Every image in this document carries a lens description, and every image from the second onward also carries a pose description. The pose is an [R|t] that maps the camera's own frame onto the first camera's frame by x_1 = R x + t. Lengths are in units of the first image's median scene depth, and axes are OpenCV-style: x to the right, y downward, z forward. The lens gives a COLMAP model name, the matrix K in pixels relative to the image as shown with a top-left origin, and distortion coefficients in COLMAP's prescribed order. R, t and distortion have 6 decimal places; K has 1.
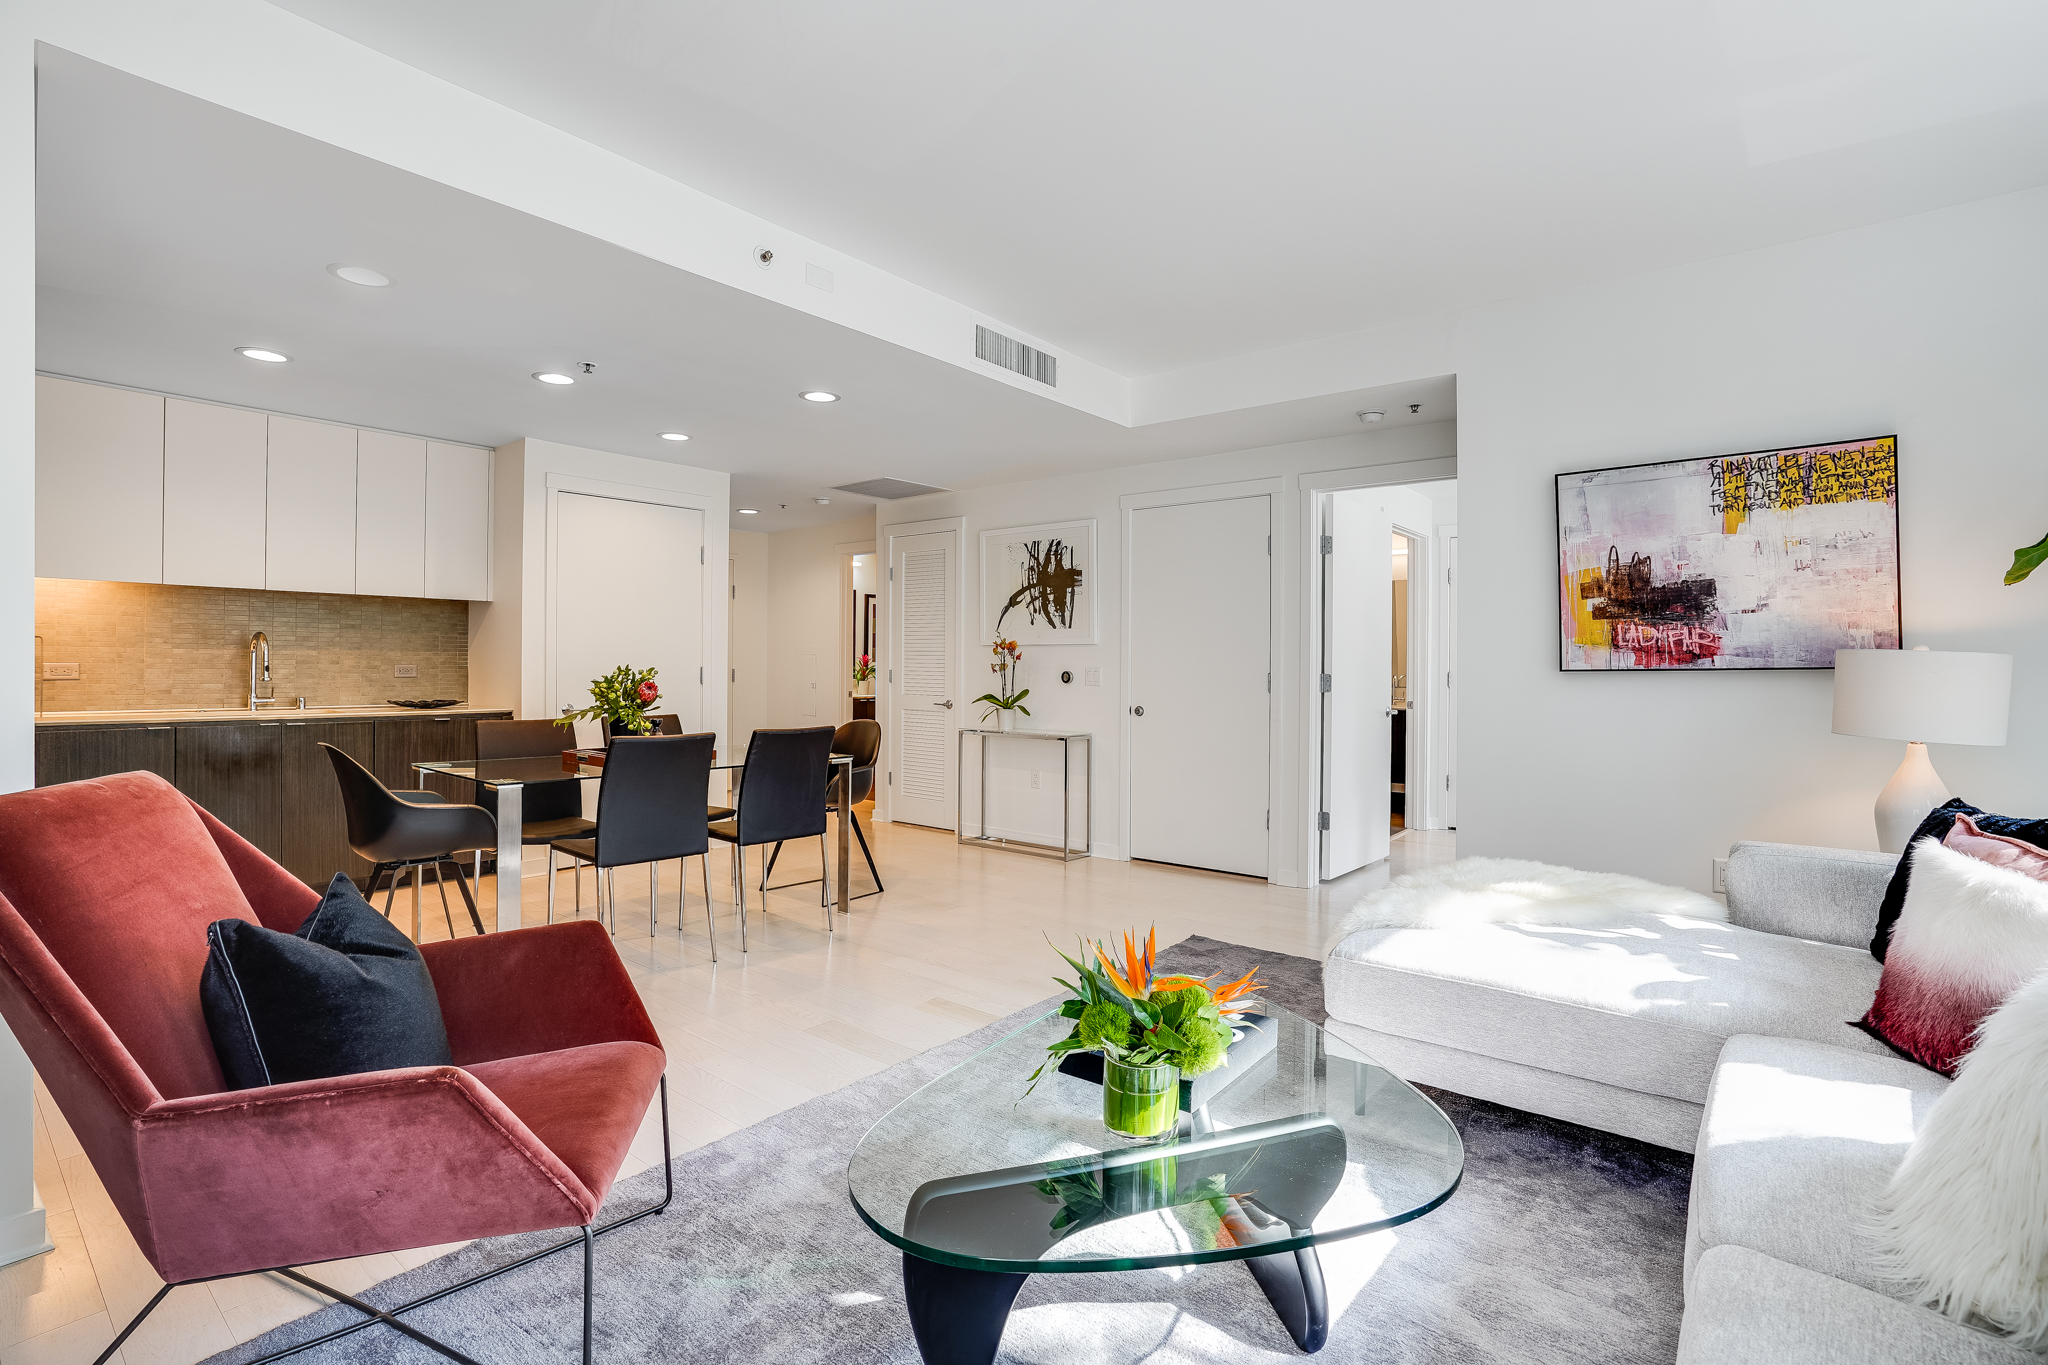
lens RADIAL K [[969.6, 0, 1022.5], [0, 969.6, 673.6], [0, 0, 1]] dist [-0.029571, 0.000265]
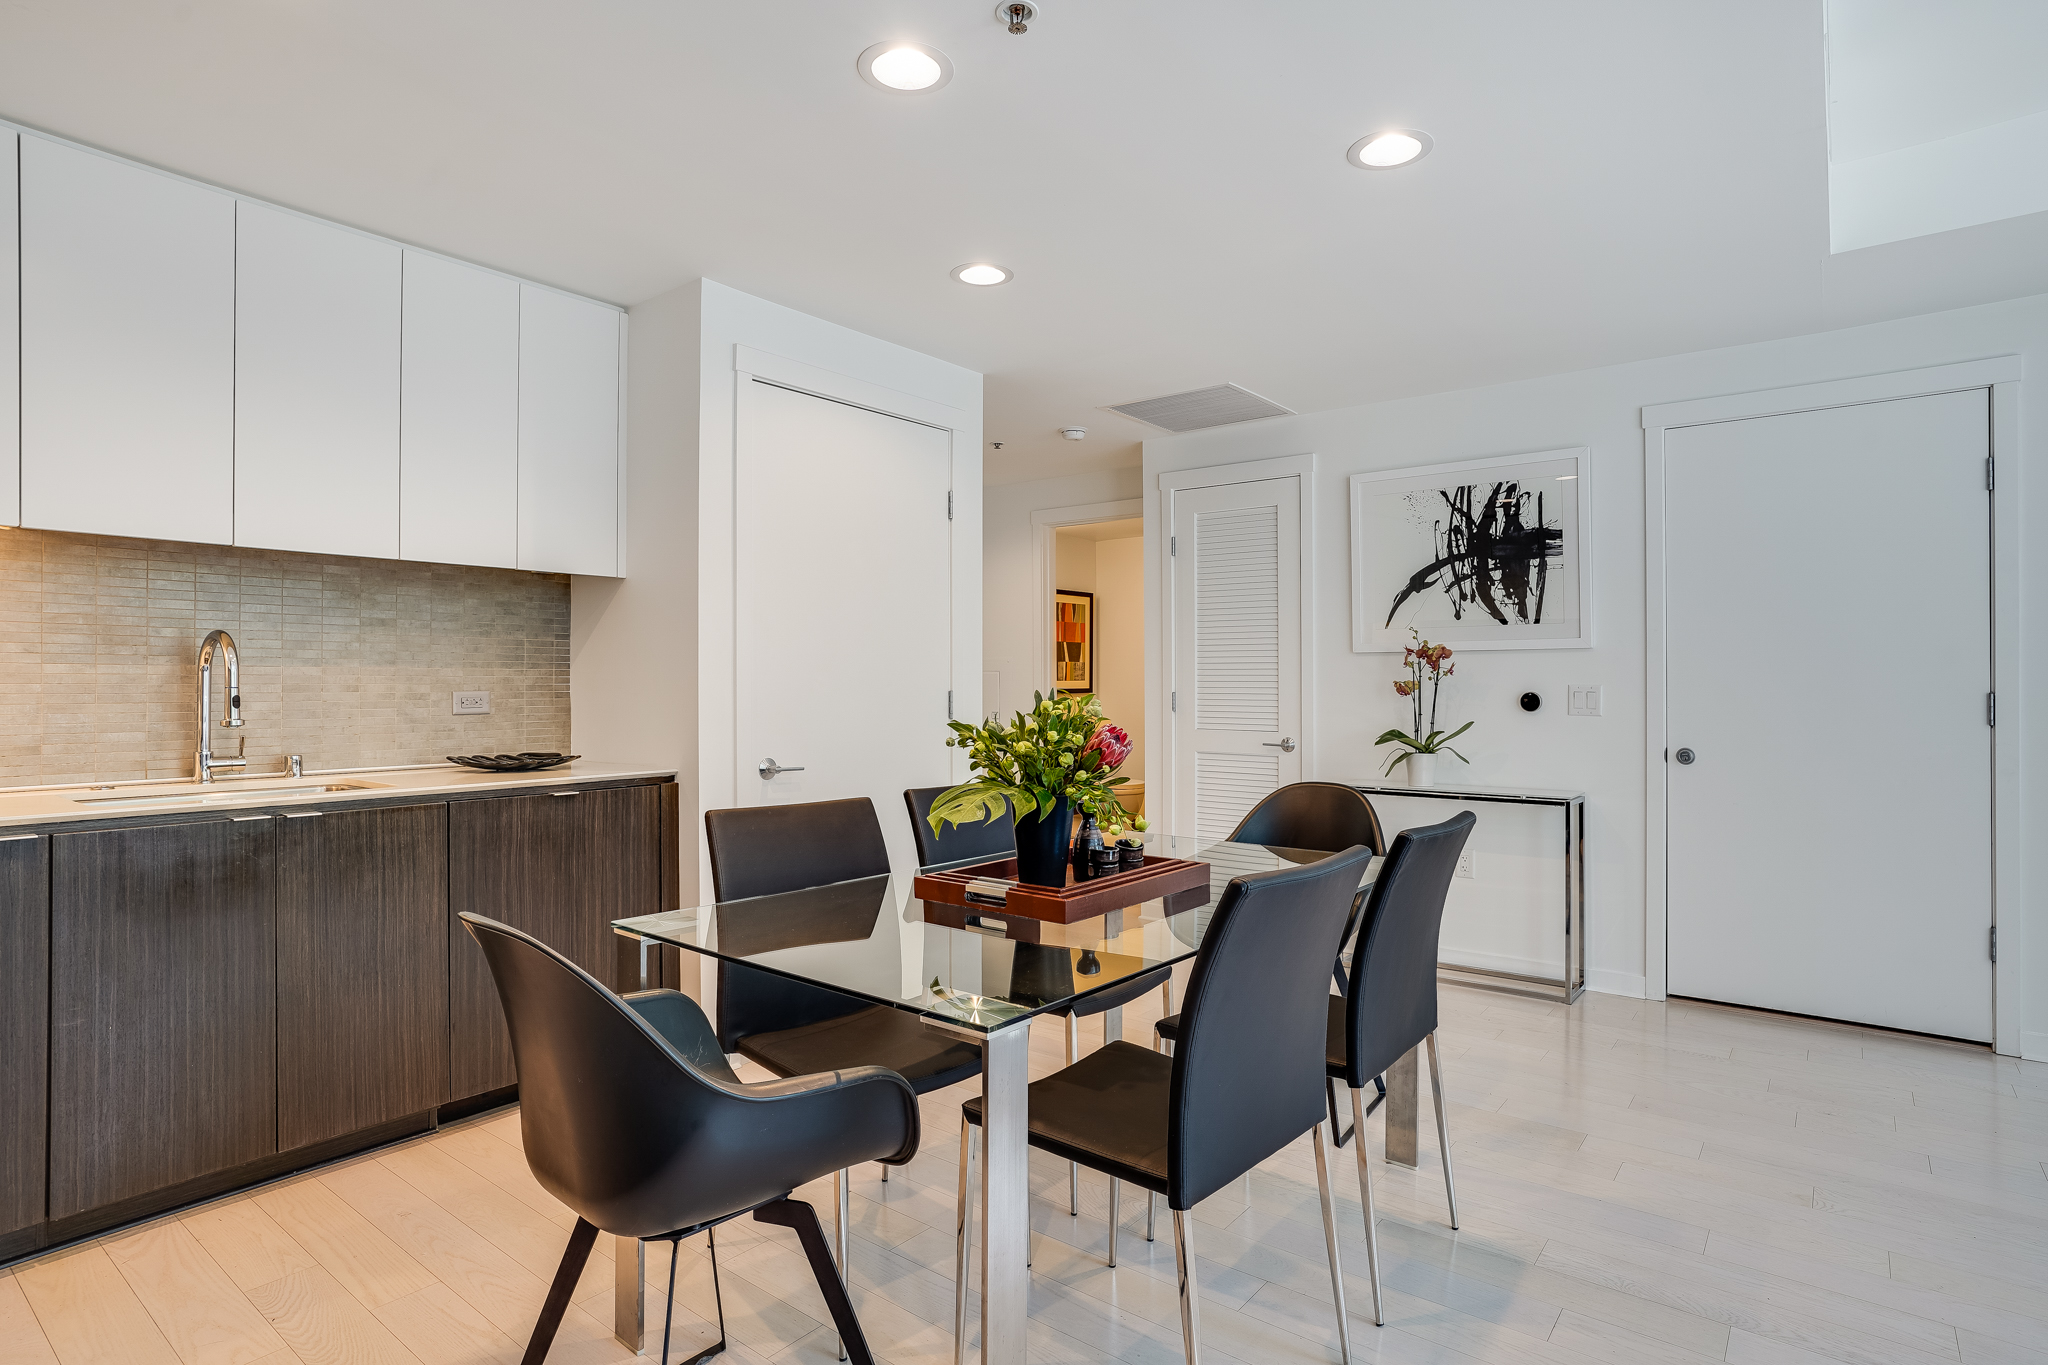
lens RADIAL K [[1063.2, 0, 1024.0], [0, 1063.2, 682.5], [0, 0, 1]] dist [-0.039473, 0.011093]
pose [[0.999587, -0.008273, 0.027515, -0.385728], [0.008566, 0.999908, -0.010560, -0.006046], [-0.027425, 0.010792, 0.999566, 0.428910]]
